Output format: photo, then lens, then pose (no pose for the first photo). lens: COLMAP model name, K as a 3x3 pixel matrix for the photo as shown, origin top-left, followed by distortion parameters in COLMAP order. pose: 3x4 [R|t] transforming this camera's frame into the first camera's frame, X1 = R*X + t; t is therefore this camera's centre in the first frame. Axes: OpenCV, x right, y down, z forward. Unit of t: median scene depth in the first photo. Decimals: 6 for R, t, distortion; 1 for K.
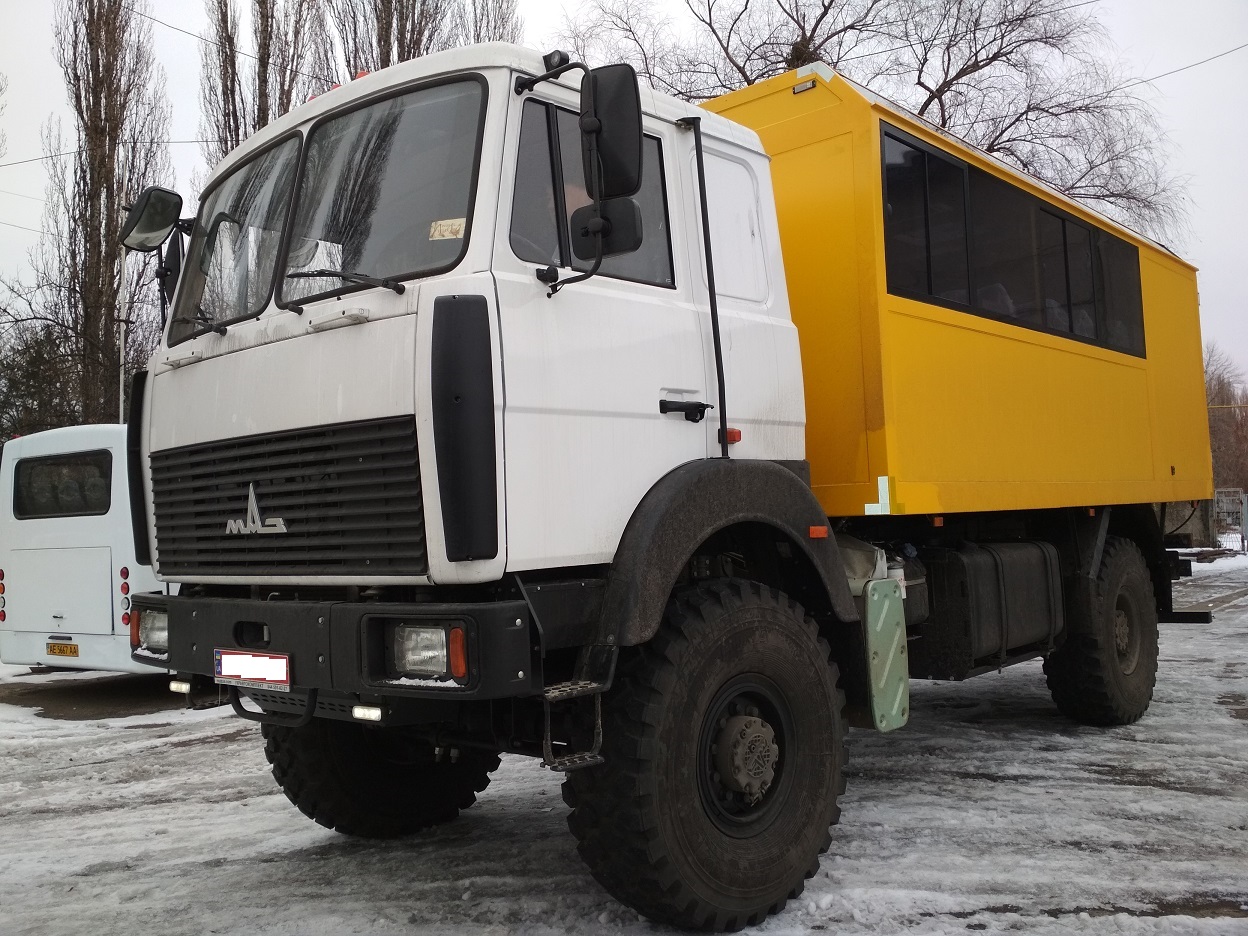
lens RADIAL K [[1100.8, 0, 624.0], [0, 1100.8, 468.0], [0, 0, 1]] dist [0.105839, -0.134176]
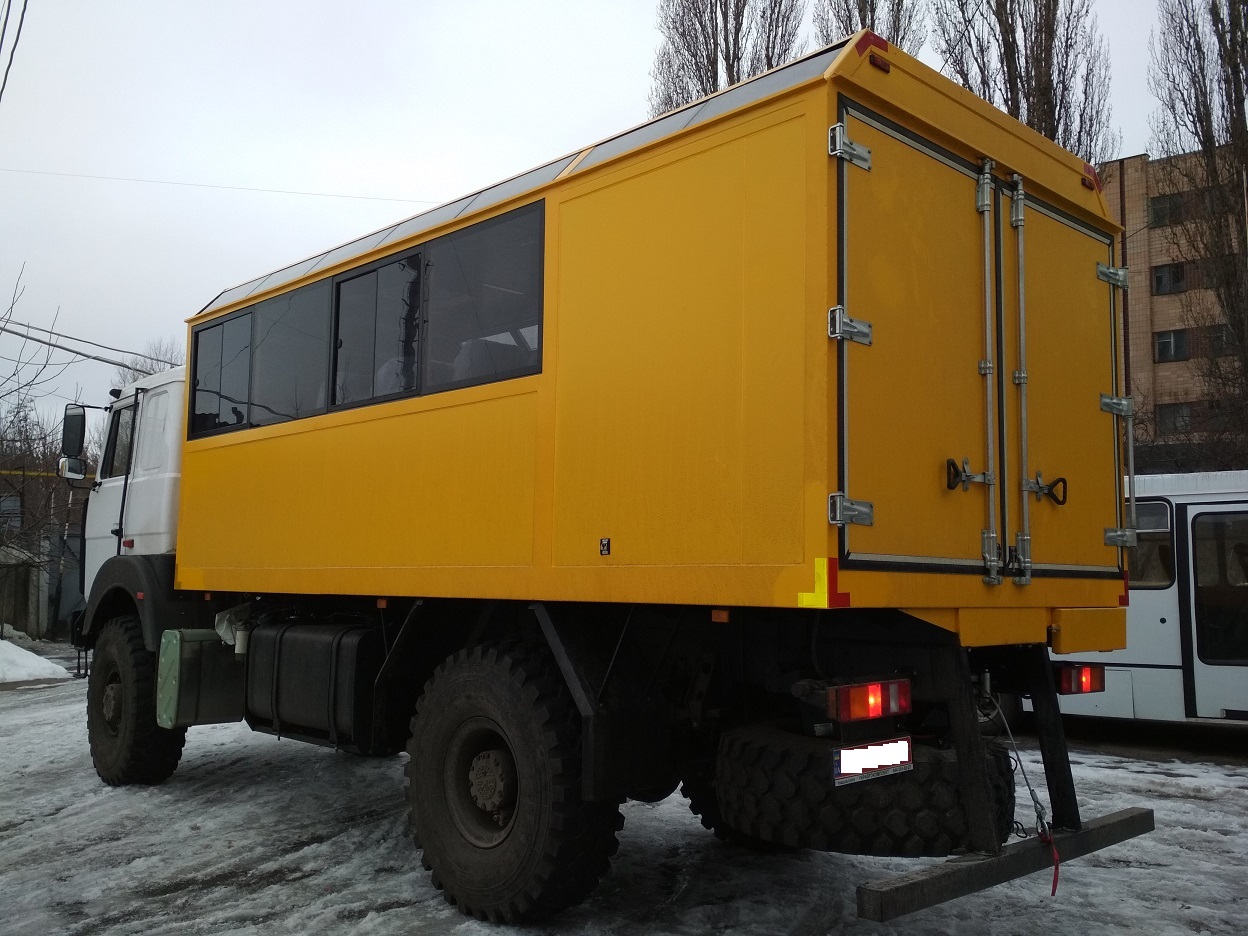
lens RADIAL K [[1130.0, 0, 624.0], [0, 1130.0, 468.0], [0, 0, 1]] dist [0.003344, -0.004745]
pose [[-0.090537, -0.069250, -0.993482, 1.965939], [0.029141, 0.996968, -0.072149, 0.007611], [0.995467, -0.035483, -0.088245, 1.980169]]
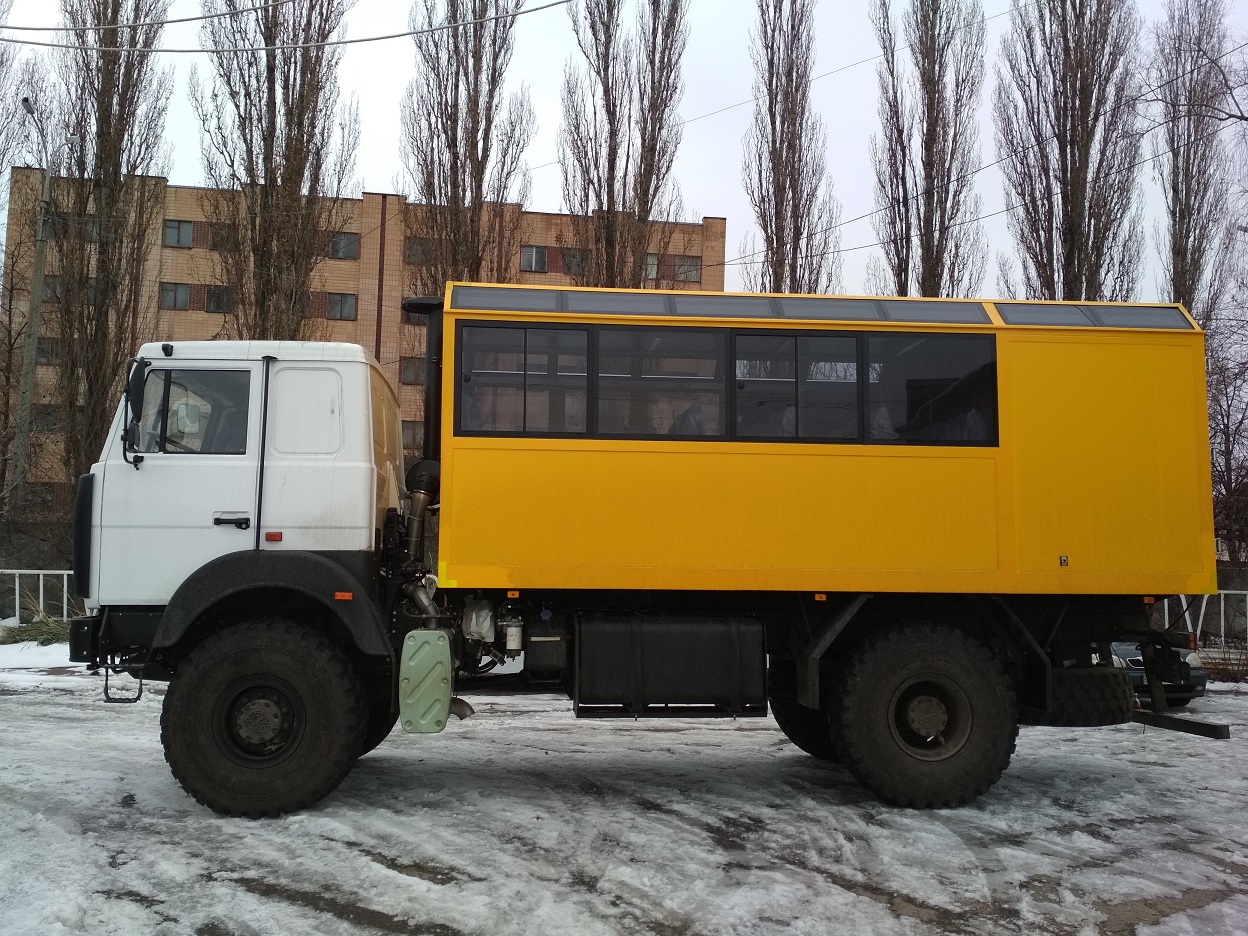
lens RADIAL K [[1100.8, 0, 624.0], [0, 1100.8, 468.0], [0, 0, 1]] dist [0.105839, -0.134176]
pose [[0.720850, -0.014750, -0.692934, 1.632727], [-0.007564, 0.999547, -0.029146, -0.086404], [0.693050, 0.026251, 0.720412, 0.118391]]
